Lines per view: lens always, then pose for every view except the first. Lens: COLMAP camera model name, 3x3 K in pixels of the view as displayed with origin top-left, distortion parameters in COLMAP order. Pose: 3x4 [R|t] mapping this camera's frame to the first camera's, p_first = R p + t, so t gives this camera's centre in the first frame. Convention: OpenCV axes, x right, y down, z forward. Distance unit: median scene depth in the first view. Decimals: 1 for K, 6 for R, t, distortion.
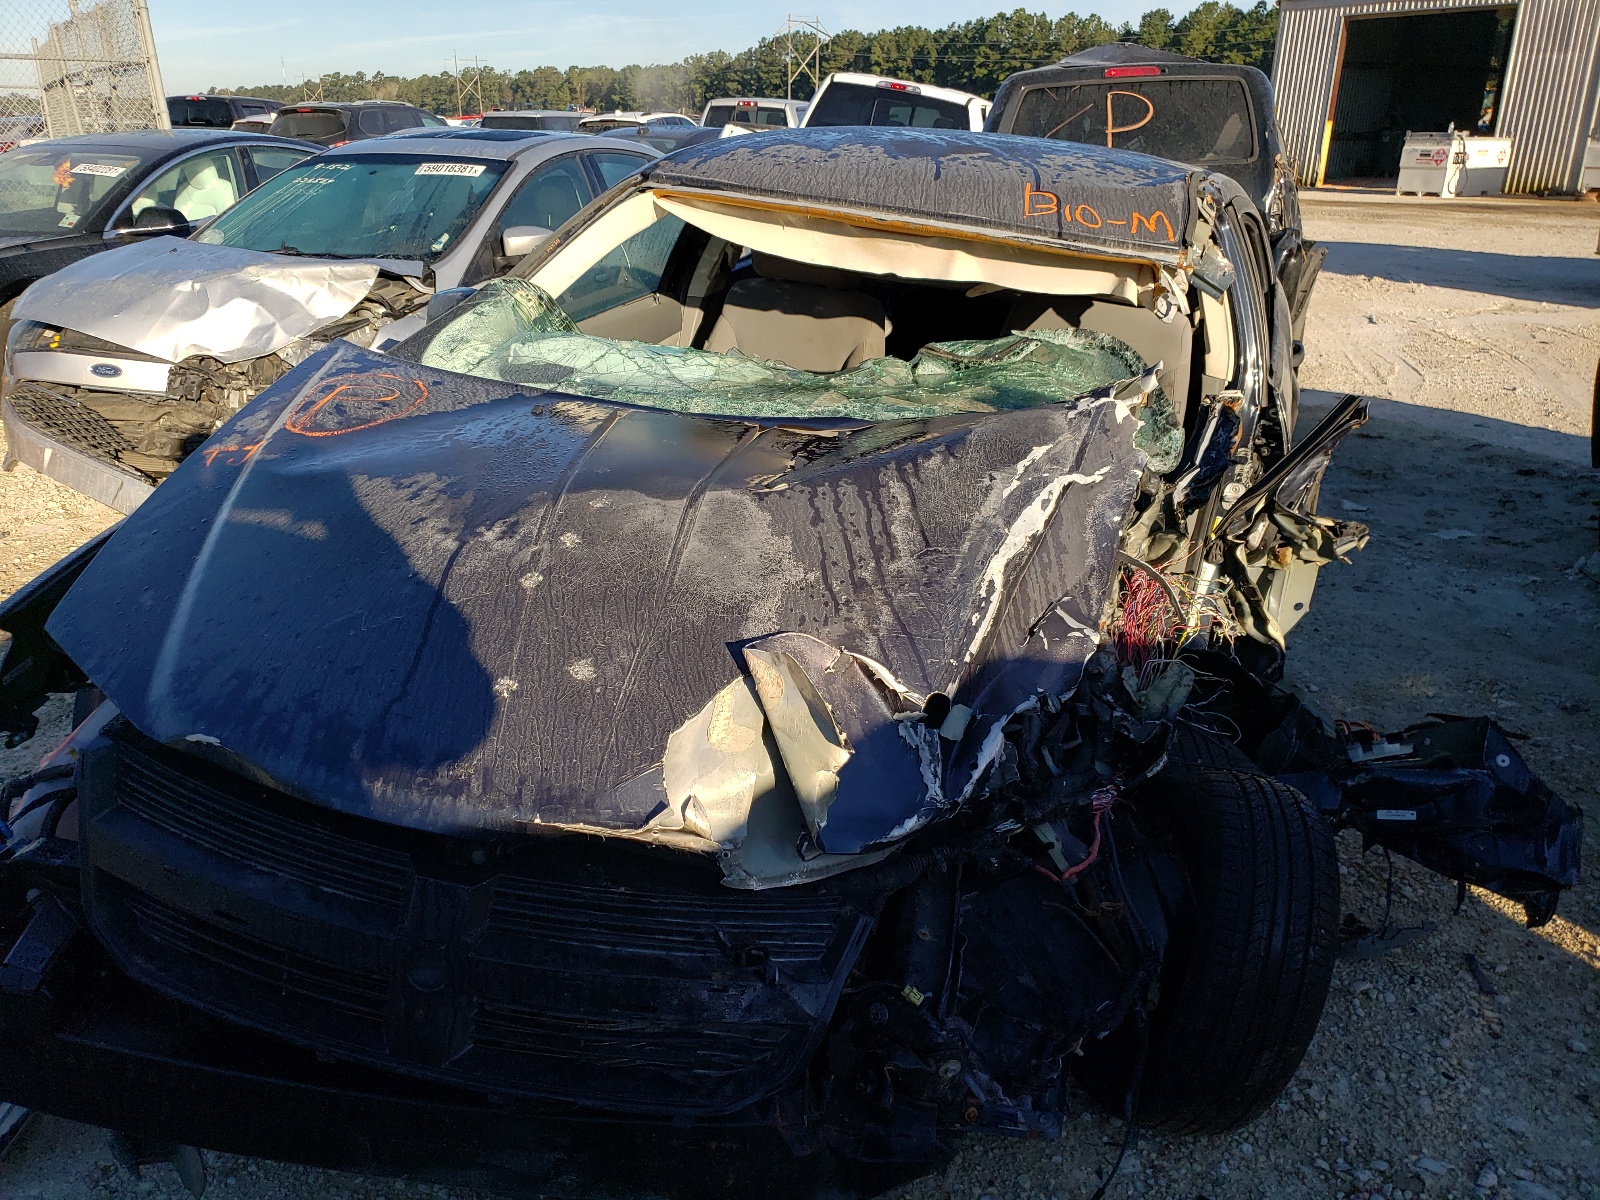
lens RADIAL K [[1244.5, 0, 797.8], [0, 1244.5, 628.8], [0, 0, 1]] dist [-0.028777, 0.070702]
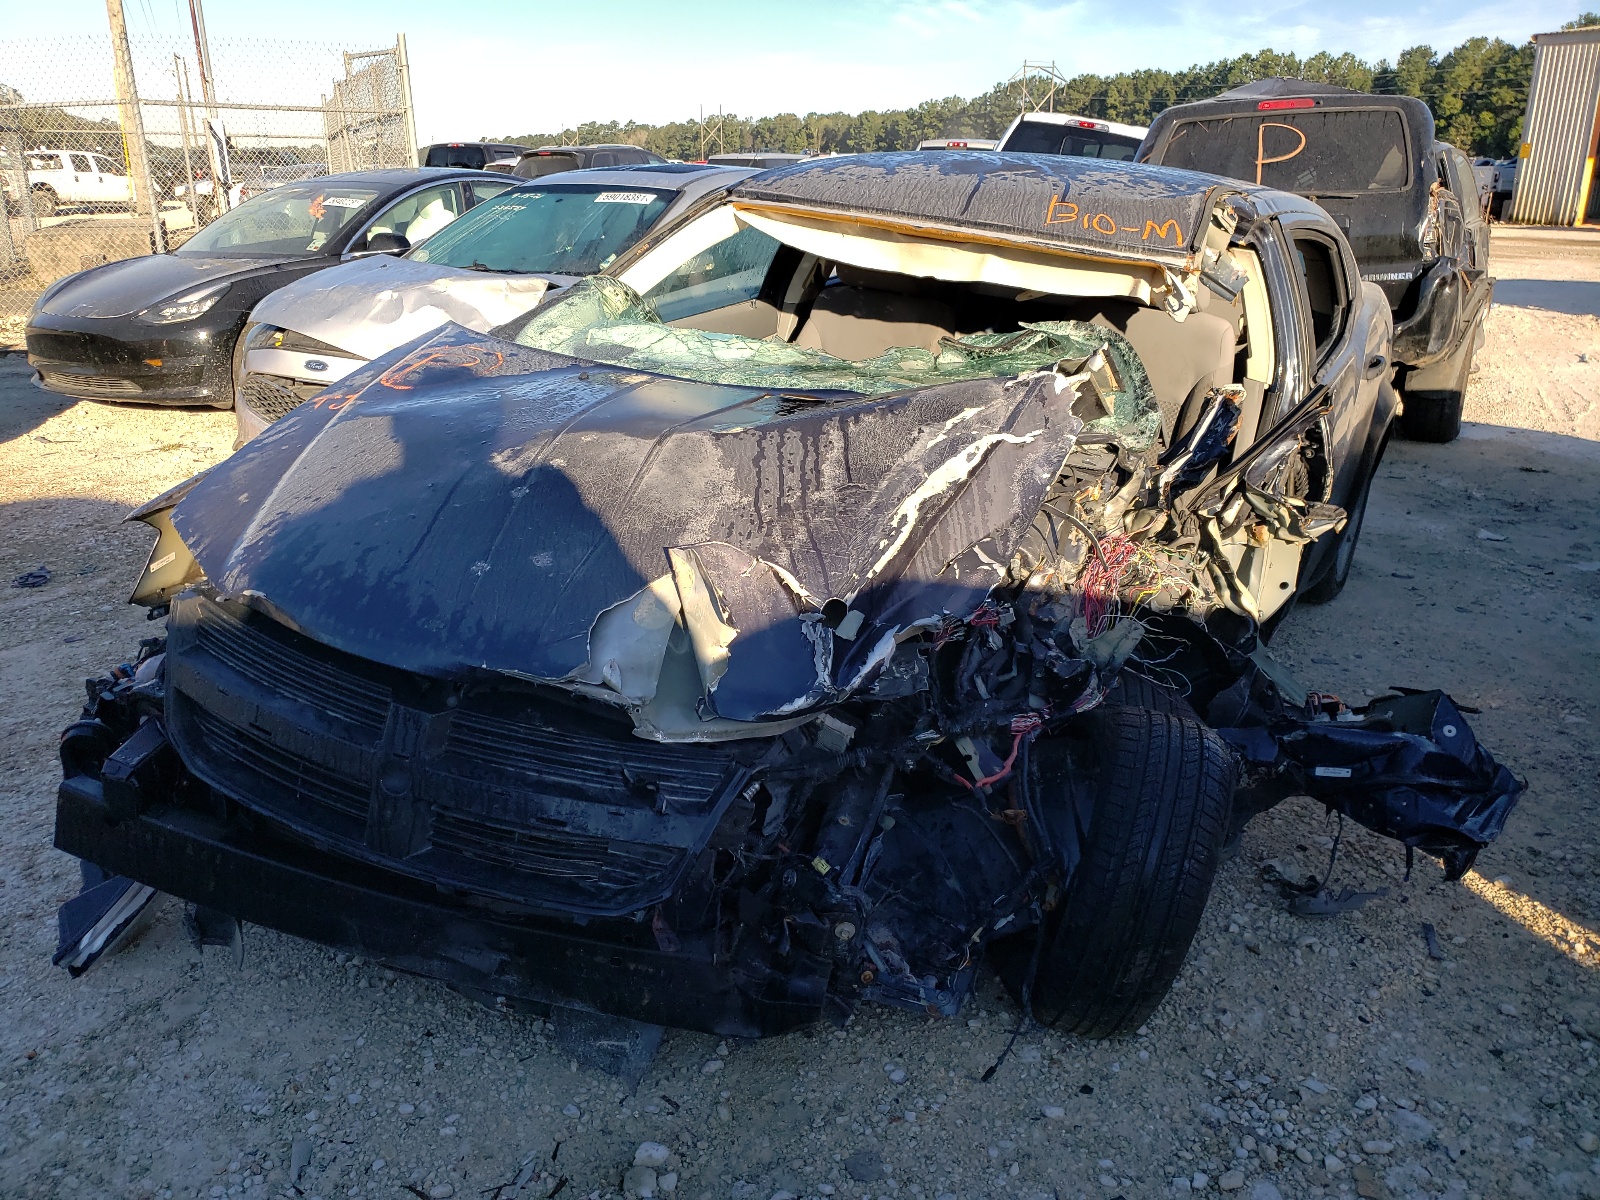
lens RADIAL K [[1237.6, 0, 800.0], [0, 1237.6, 600.0], [0, 0, 1]] dist [0.006729, 0.015594]
pose [[0.985272, 0.052793, -0.162639, 0.197149], [-0.060904, 0.997115, -0.045293, 0.078850], [0.159779, 0.054531, 0.985645, -0.128496]]
